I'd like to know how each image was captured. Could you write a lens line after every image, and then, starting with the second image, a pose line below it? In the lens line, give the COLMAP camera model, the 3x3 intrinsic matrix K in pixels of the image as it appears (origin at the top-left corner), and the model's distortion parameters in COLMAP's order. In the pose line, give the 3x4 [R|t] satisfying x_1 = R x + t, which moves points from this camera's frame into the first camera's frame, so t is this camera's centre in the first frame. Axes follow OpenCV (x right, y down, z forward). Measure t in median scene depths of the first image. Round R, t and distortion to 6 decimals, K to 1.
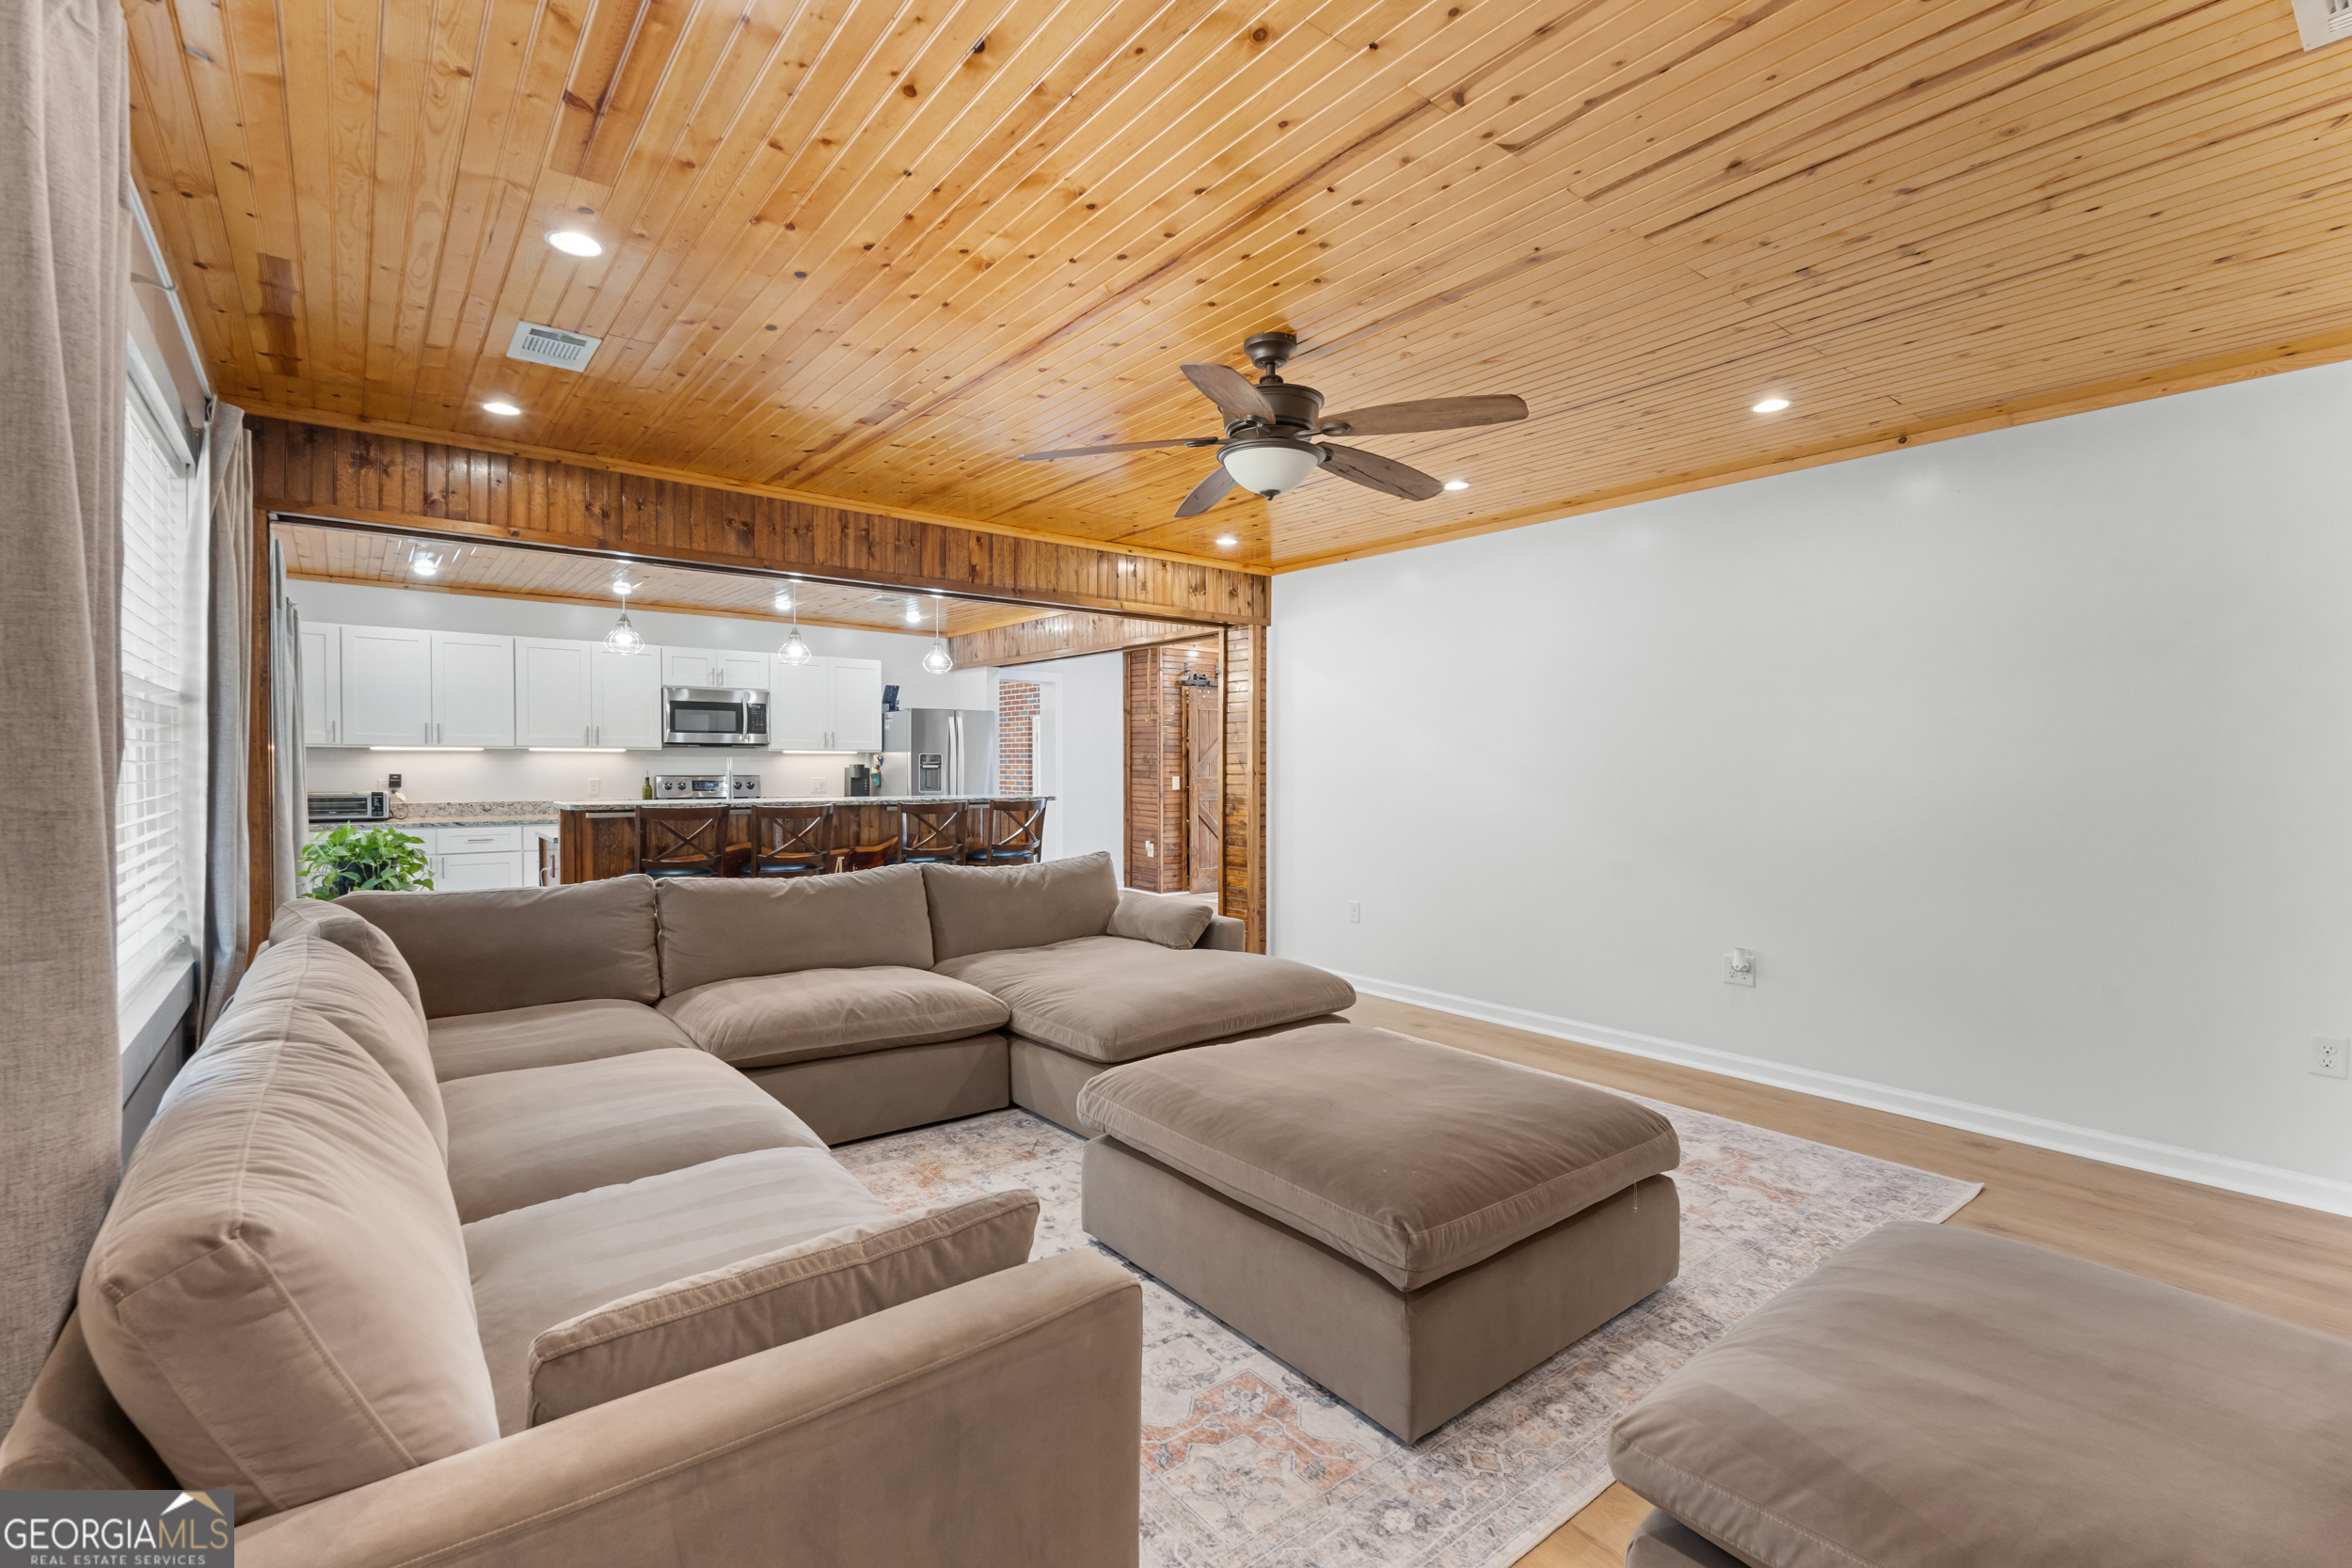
lens RADIAL K [[1022.8, 0, 1176.0], [0, 1022.8, 784.0], [0, 0, 1]] dist [-0.000179, -0.000052]
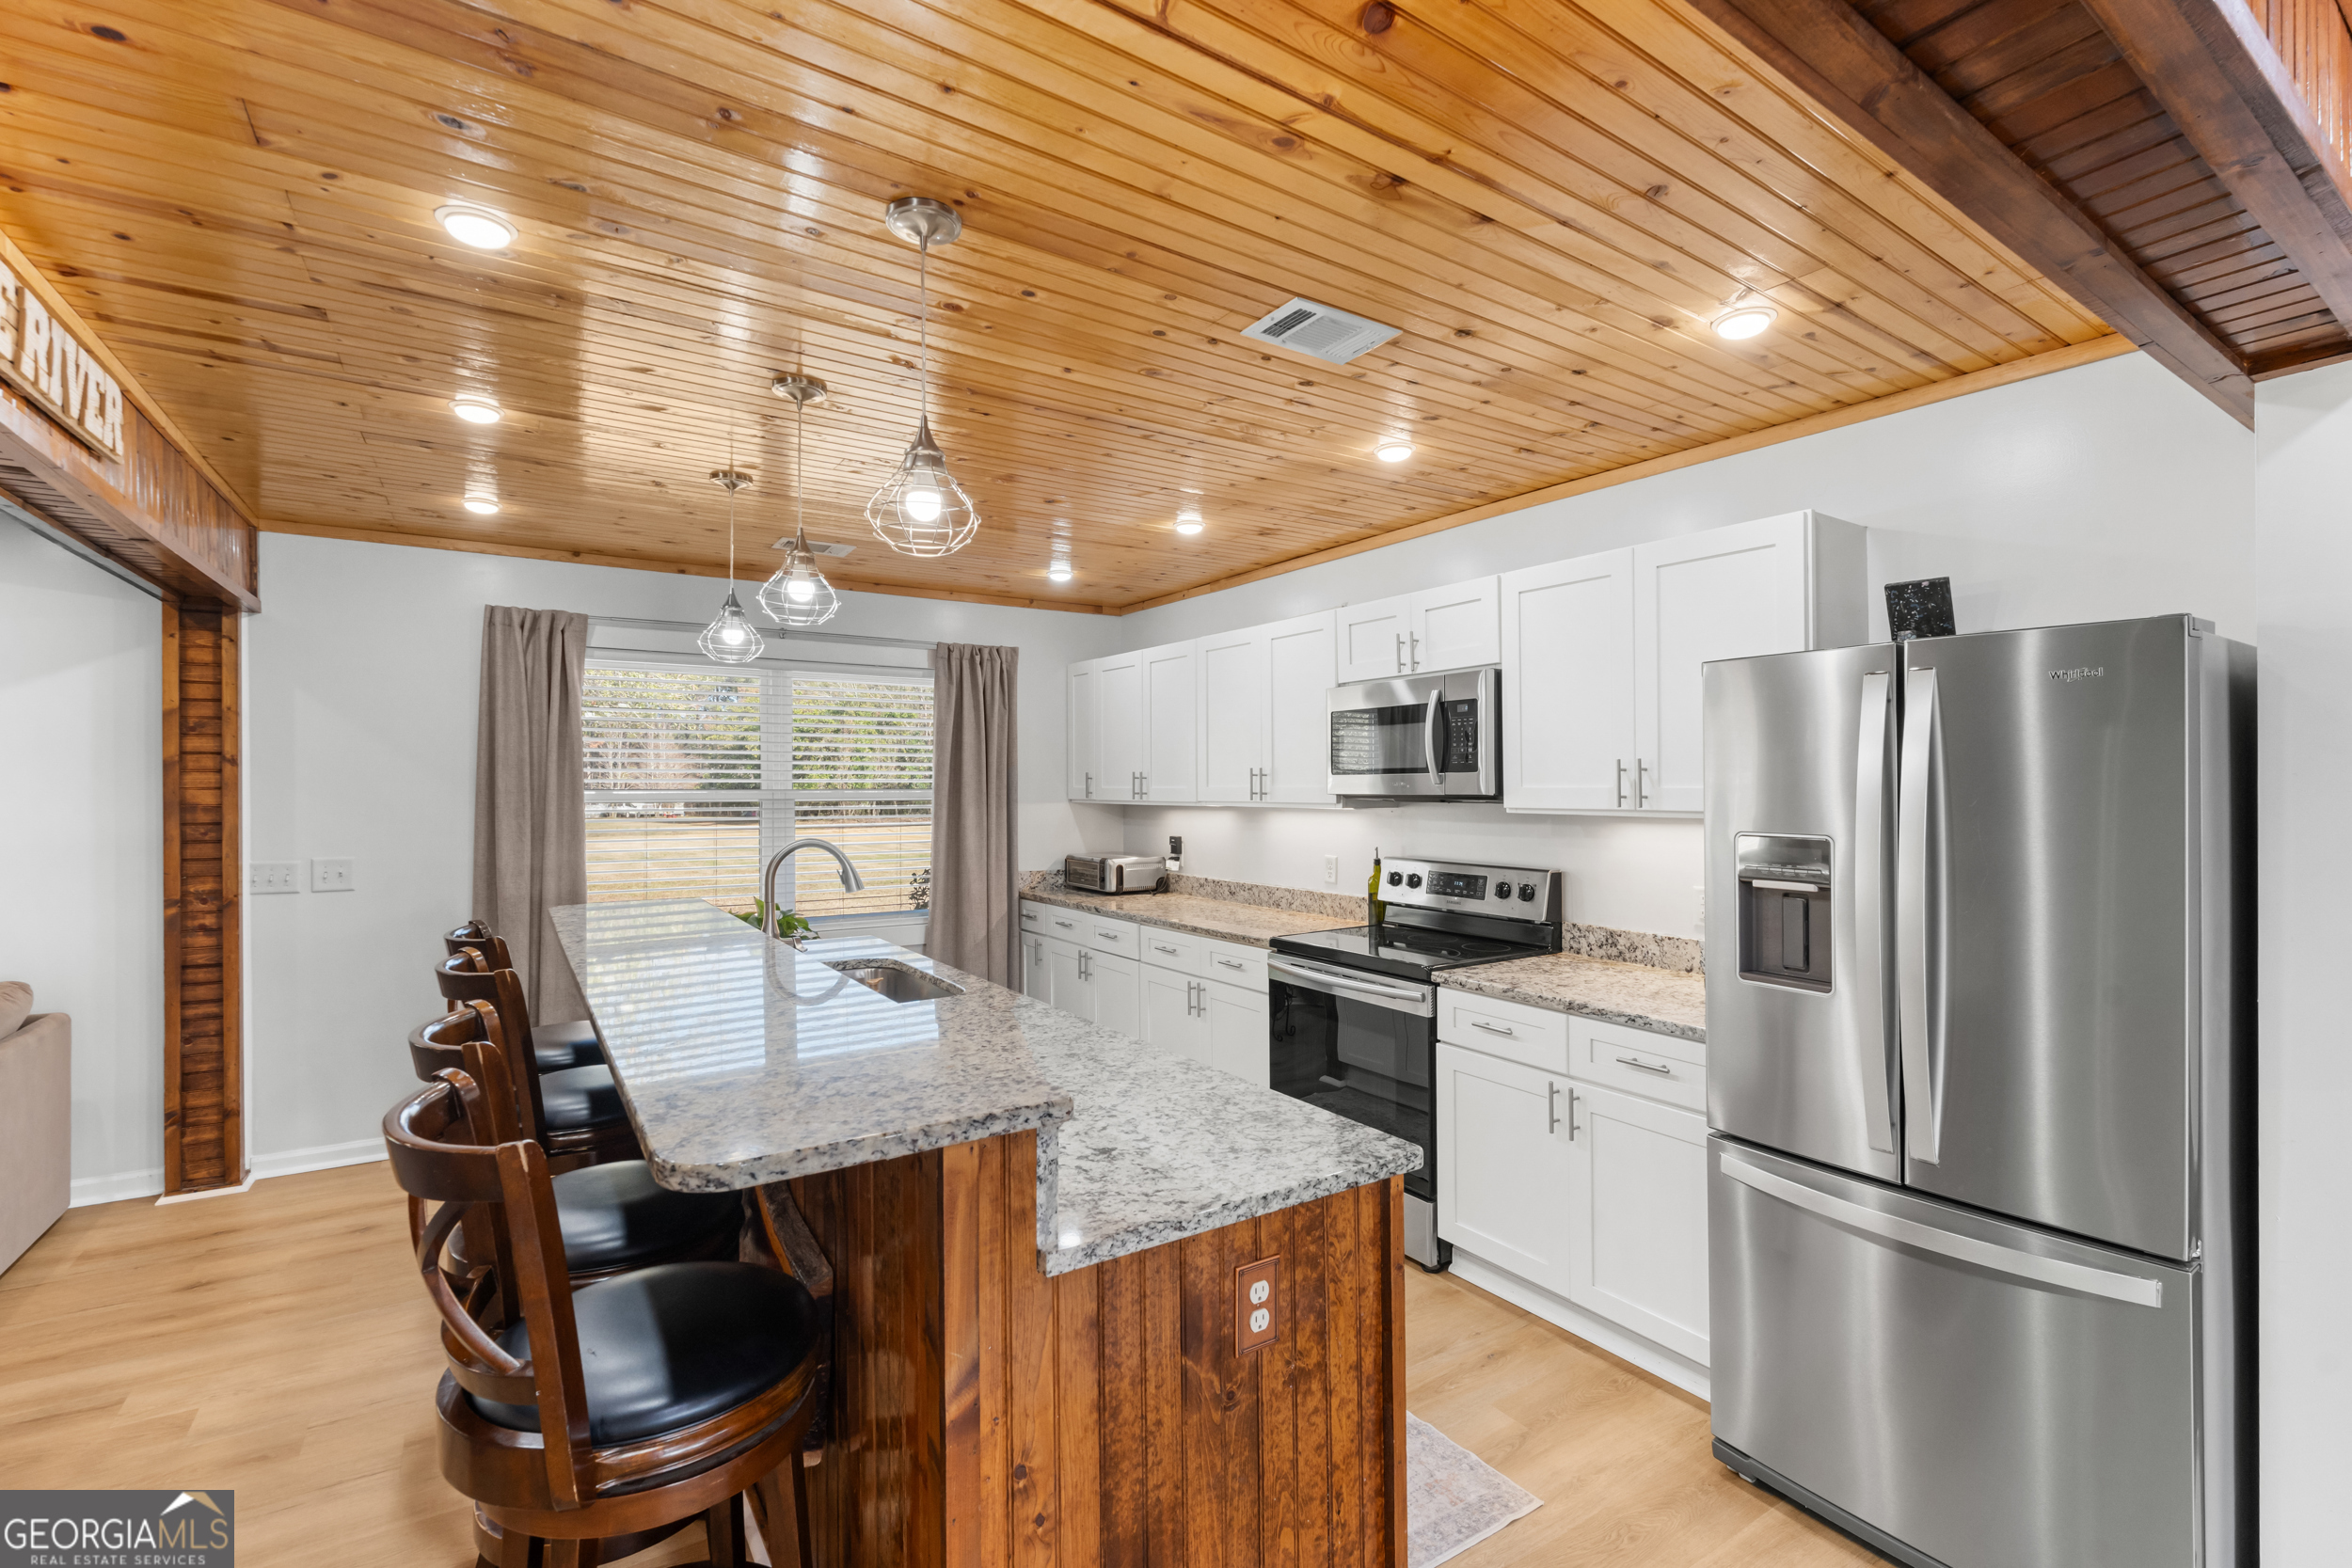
lens RADIAL K [[1022.8, 0, 1176.0], [0, 1022.8, 784.0], [0, 0, 1]] dist [-0.000179, -0.000052]
pose [[-0.082517, -0.003214, -0.996584, 0.018593], [-0.008366, 0.999962, -0.002533, -0.045754], [0.996555, 0.008128, -0.082541, 1.006949]]
